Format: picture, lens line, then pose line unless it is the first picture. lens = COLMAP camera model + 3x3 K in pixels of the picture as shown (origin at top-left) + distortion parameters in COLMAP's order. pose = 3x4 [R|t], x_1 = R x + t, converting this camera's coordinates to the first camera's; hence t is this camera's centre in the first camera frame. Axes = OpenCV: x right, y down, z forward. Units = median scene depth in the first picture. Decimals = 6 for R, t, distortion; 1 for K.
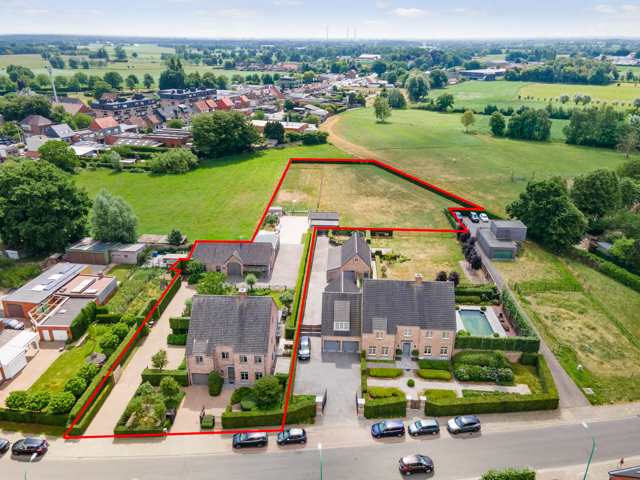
lens RADIAL K [[453.4, 0, 320.0], [0, 453.4, 240.0], [0, 0, 1]] dist [0.004416, 0.004951]
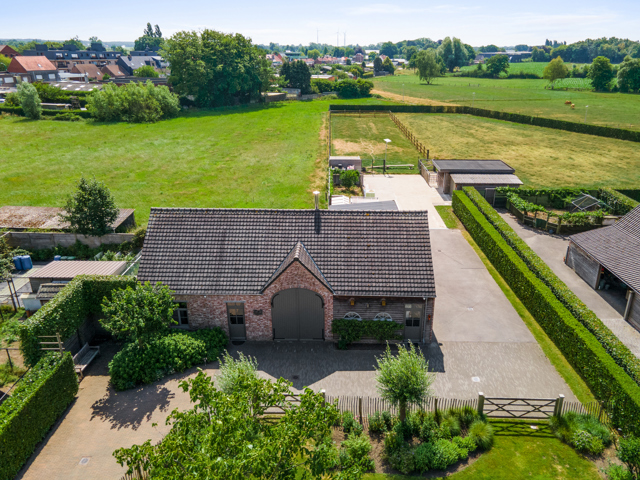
lens RADIAL K [[453.4, 0, 320.0], [0, 453.4, 240.0], [0, 0, 1]] dist [0.004416, 0.004951]
pose [[0.999566, -0.018840, 0.022657, -0.106597], [0.019312, 0.999598, -0.020776, 0.016222], [-0.022257, 0.021205, 0.999527, 0.433658]]
